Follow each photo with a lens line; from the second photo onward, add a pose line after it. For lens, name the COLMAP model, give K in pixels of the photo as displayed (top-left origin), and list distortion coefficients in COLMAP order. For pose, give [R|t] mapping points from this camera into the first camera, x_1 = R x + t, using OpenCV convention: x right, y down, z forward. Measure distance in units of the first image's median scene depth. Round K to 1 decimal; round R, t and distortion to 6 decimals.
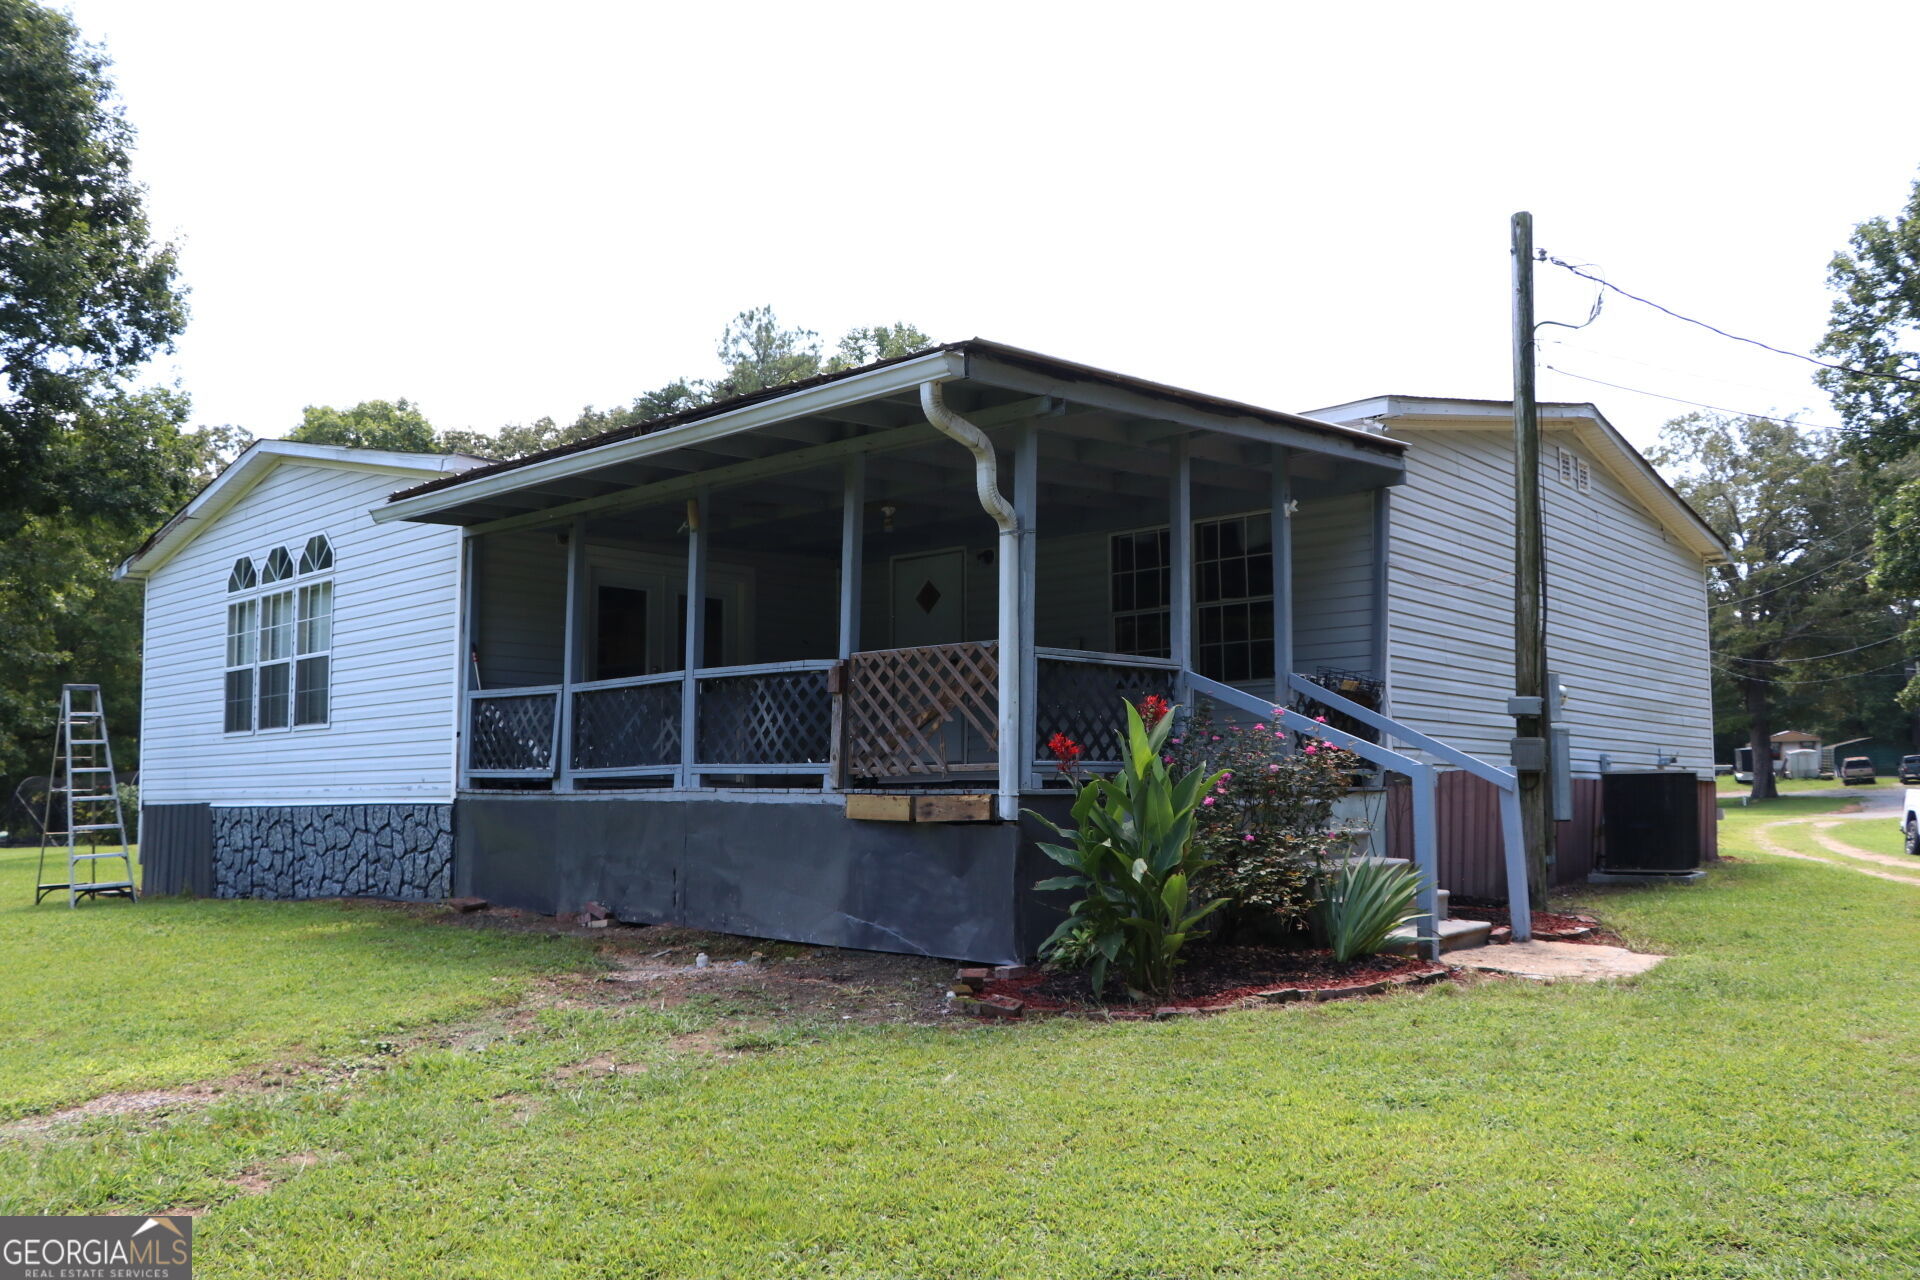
lens RADIAL K [[1575.9, 0, 967.0], [0, 1575.9, 655.7], [0, 0, 1]] dist [-0.186586, 0.154882]
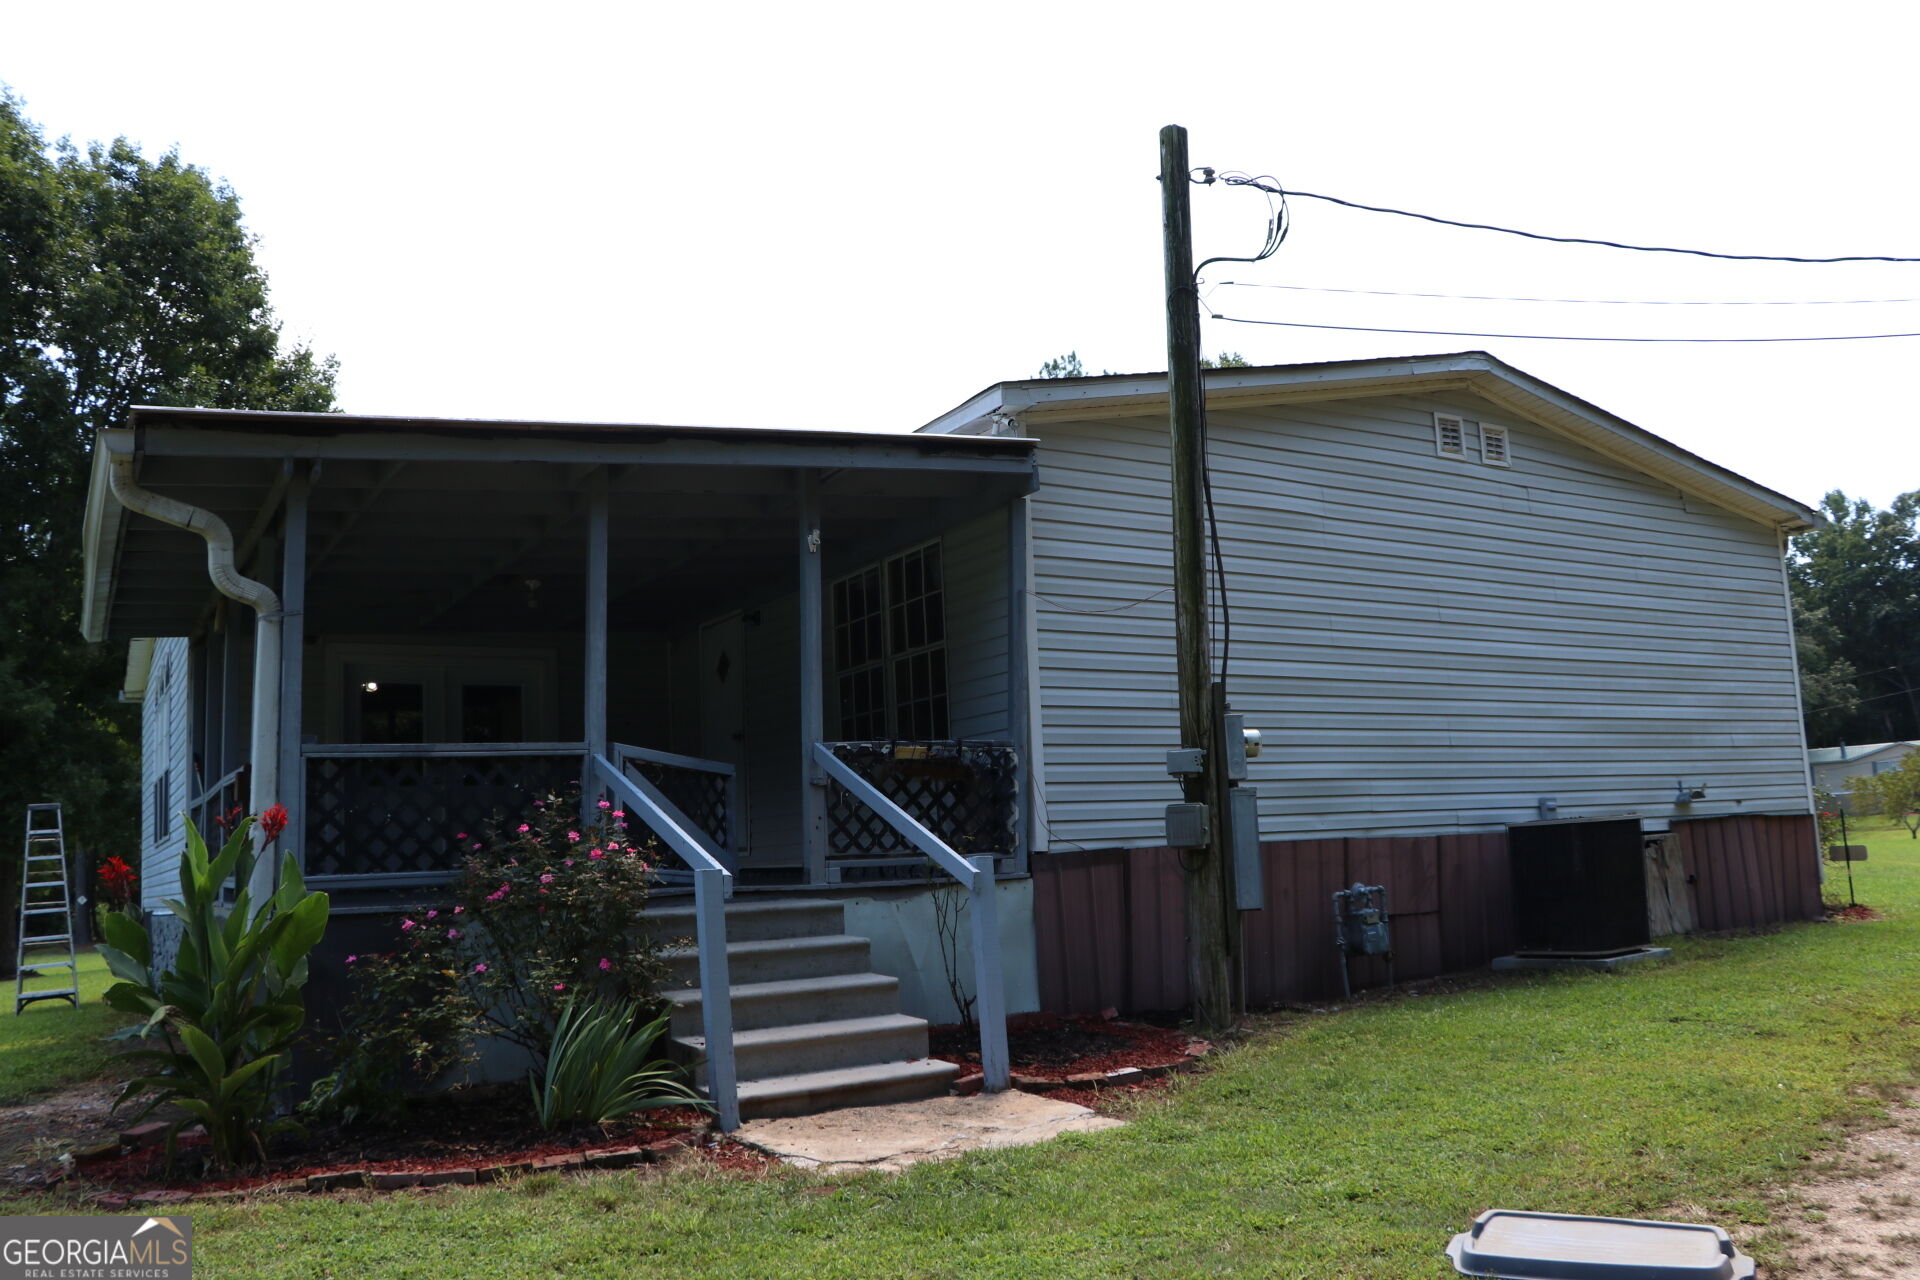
lens RADIAL K [[1575.9, 0, 975.0], [0, 1575.9, 651.9], [0, 0, 1]] dist [-0.186586, 0.154882]
pose [[0.954227, -0.080285, -0.288108, 0.475952], [0.071333, 0.996591, -0.041453, 0.003197], [0.290453, 0.019004, 0.956700, 0.220414]]
